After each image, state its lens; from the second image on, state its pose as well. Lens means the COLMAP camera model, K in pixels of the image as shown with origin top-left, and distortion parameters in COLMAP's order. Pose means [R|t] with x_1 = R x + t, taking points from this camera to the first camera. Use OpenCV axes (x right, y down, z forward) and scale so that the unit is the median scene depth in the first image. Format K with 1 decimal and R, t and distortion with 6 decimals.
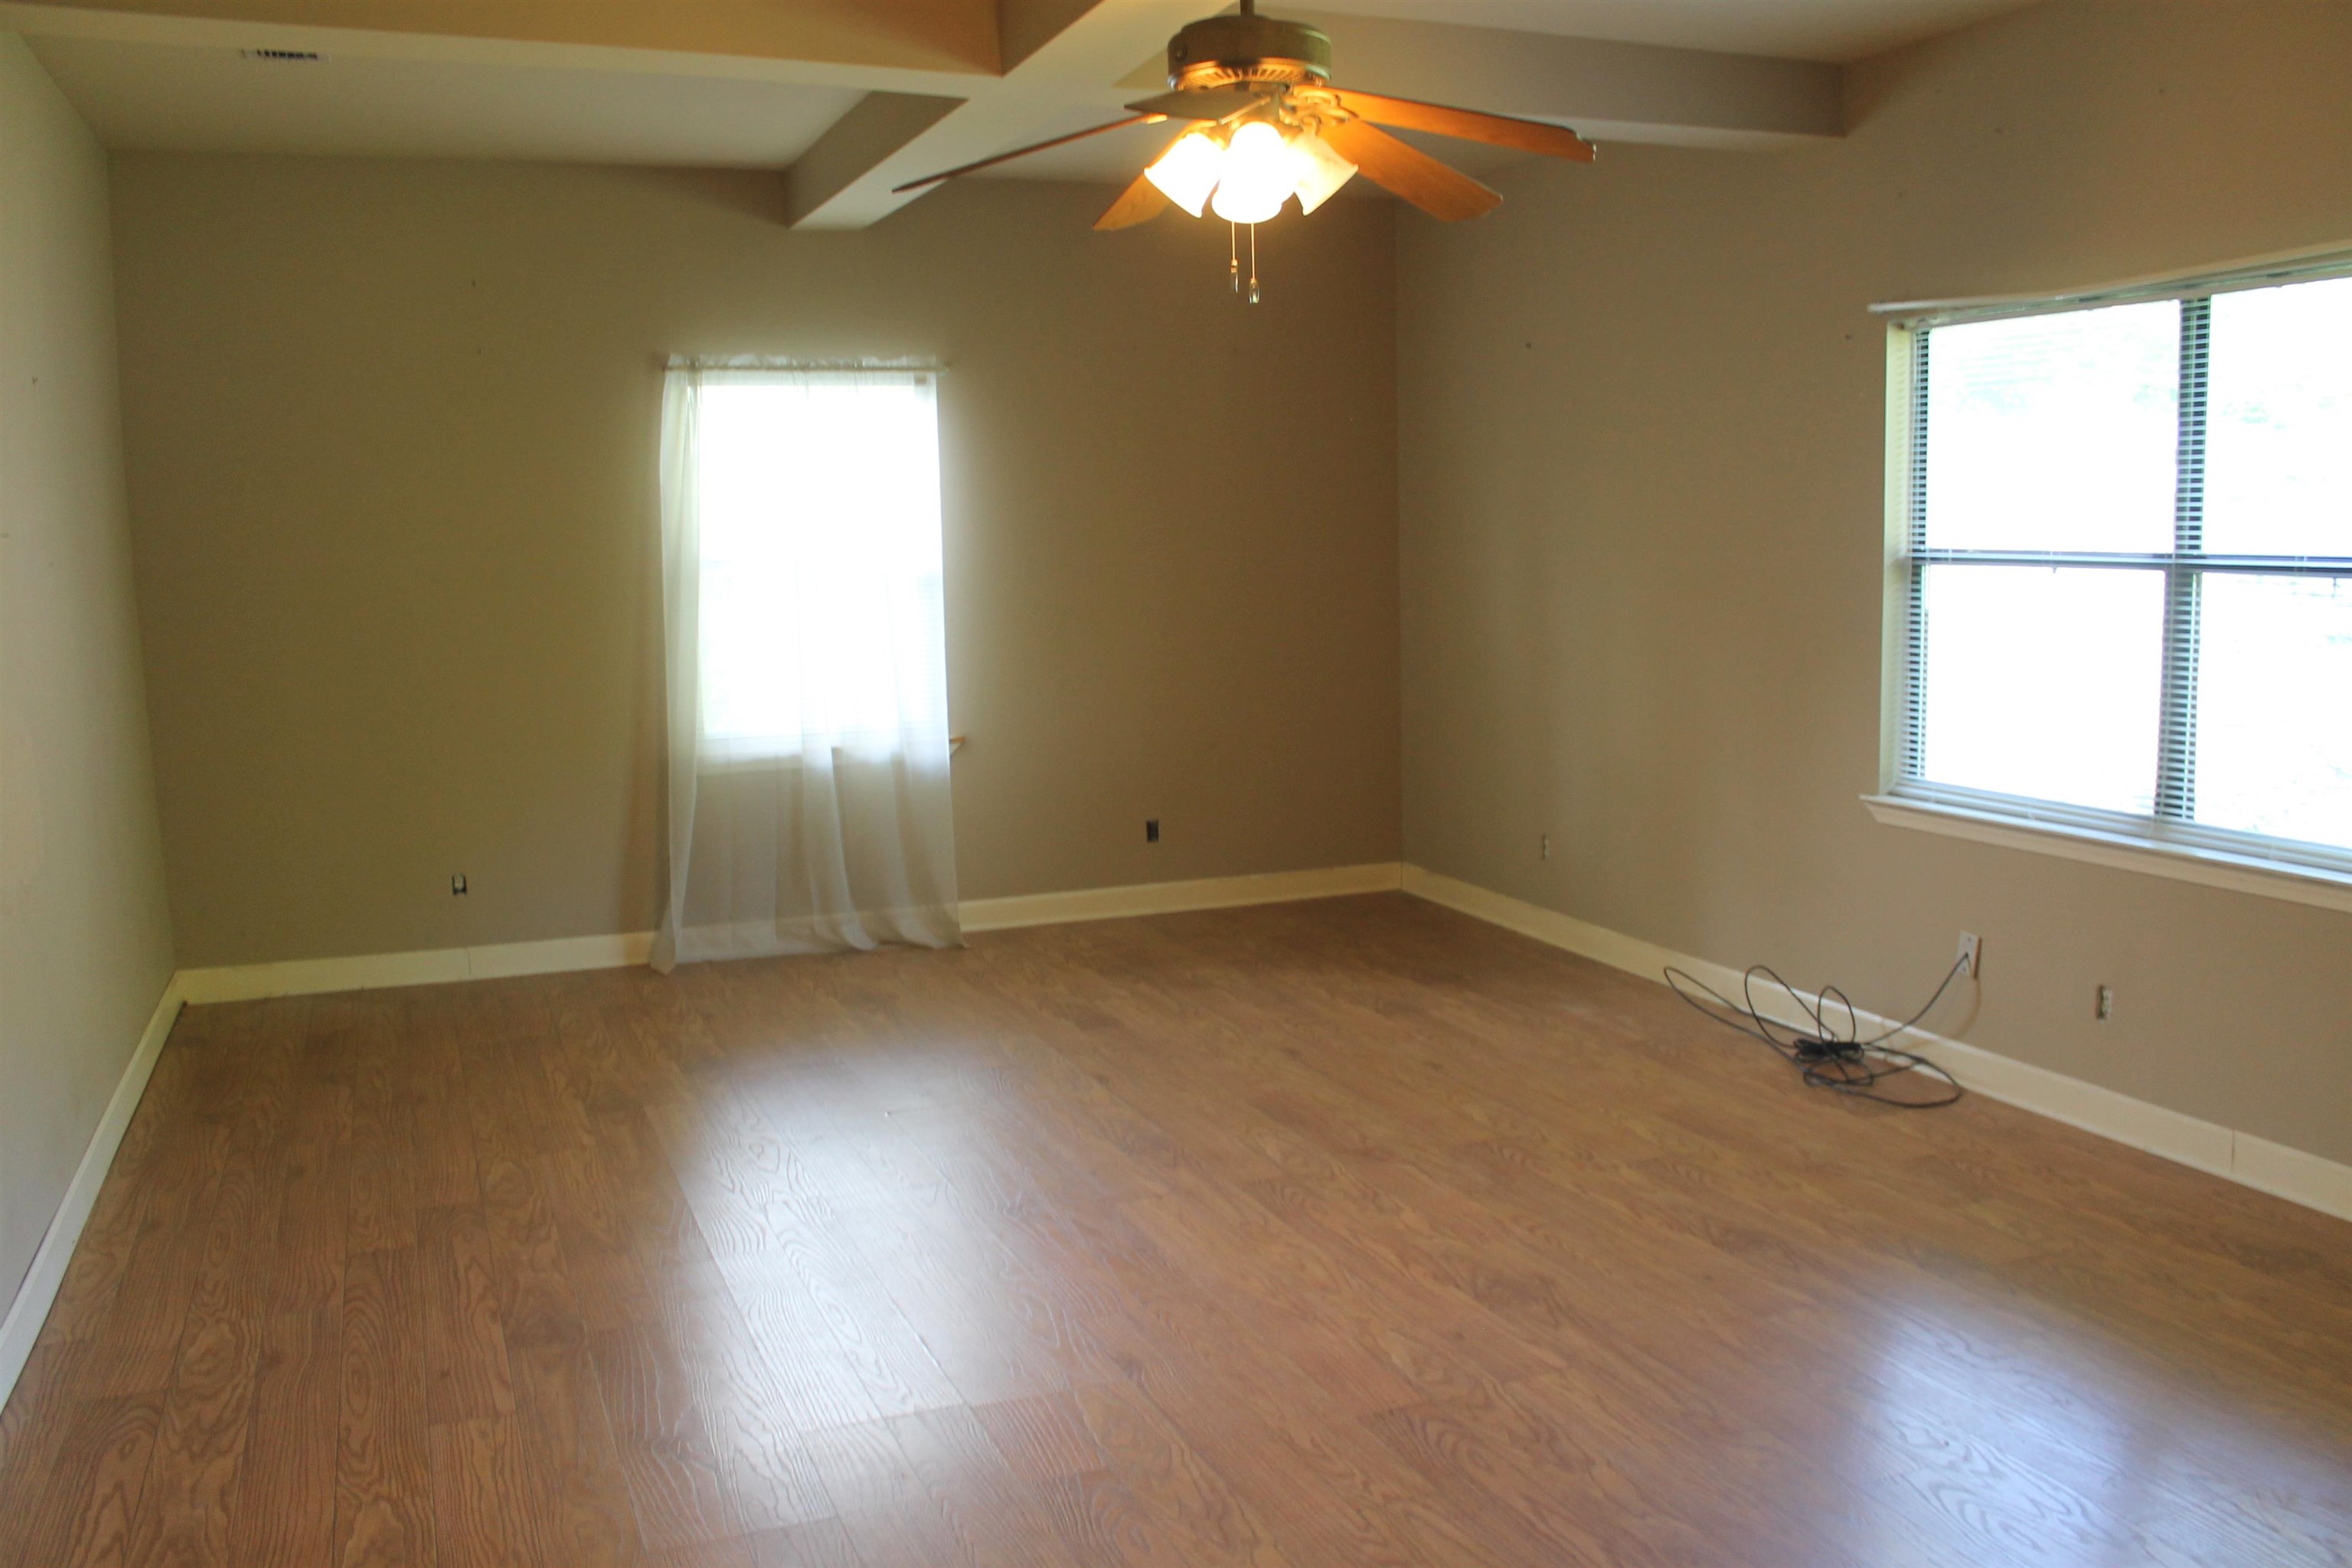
lens RADIAL K [[2106.5, 0, 1163.9], [0, 2106.5, 784.3], [0, 0, 1]] dist [-0.126780, 0.166626]
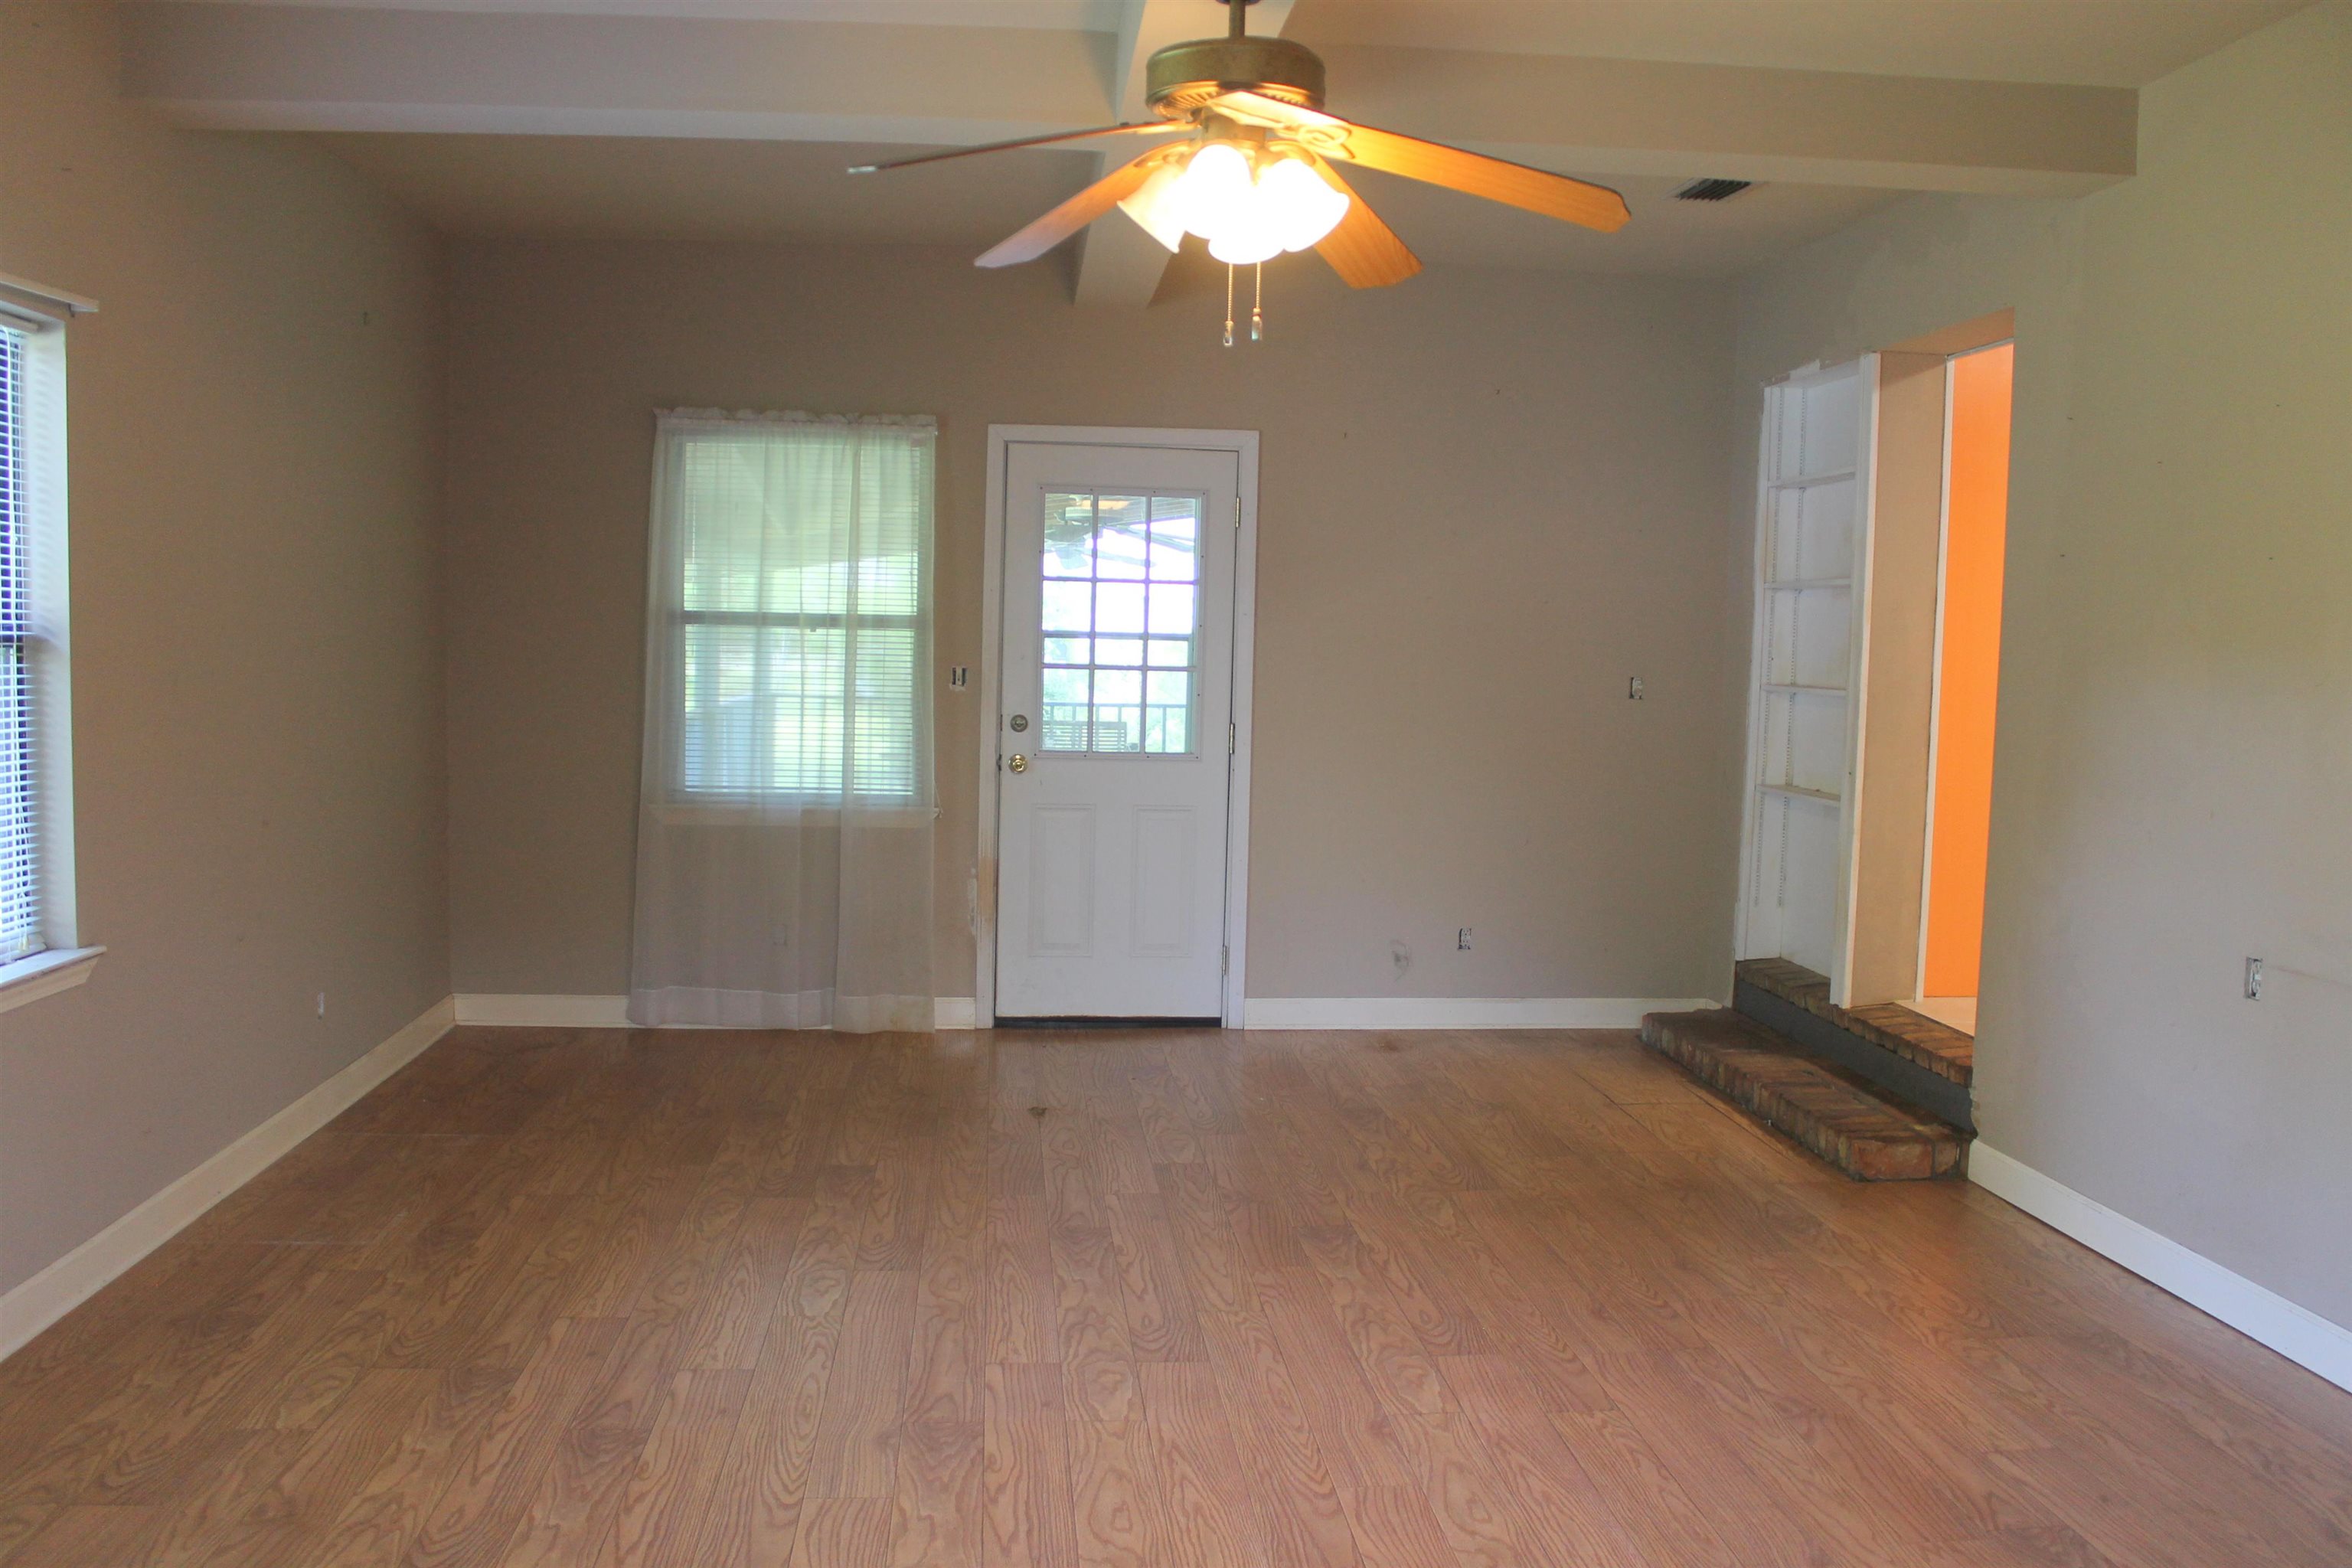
lens RADIAL K [[2106.5, 0, 1163.9], [0, 2106.5, 784.3], [0, 0, 1]] dist [-0.126780, 0.166626]
pose [[-0.960701, -0.022847, 0.276644, -0.186608], [0.029833, 0.982337, 0.184728, -0.215020], [-0.275978, 0.185722, -0.943050, 1.915657]]
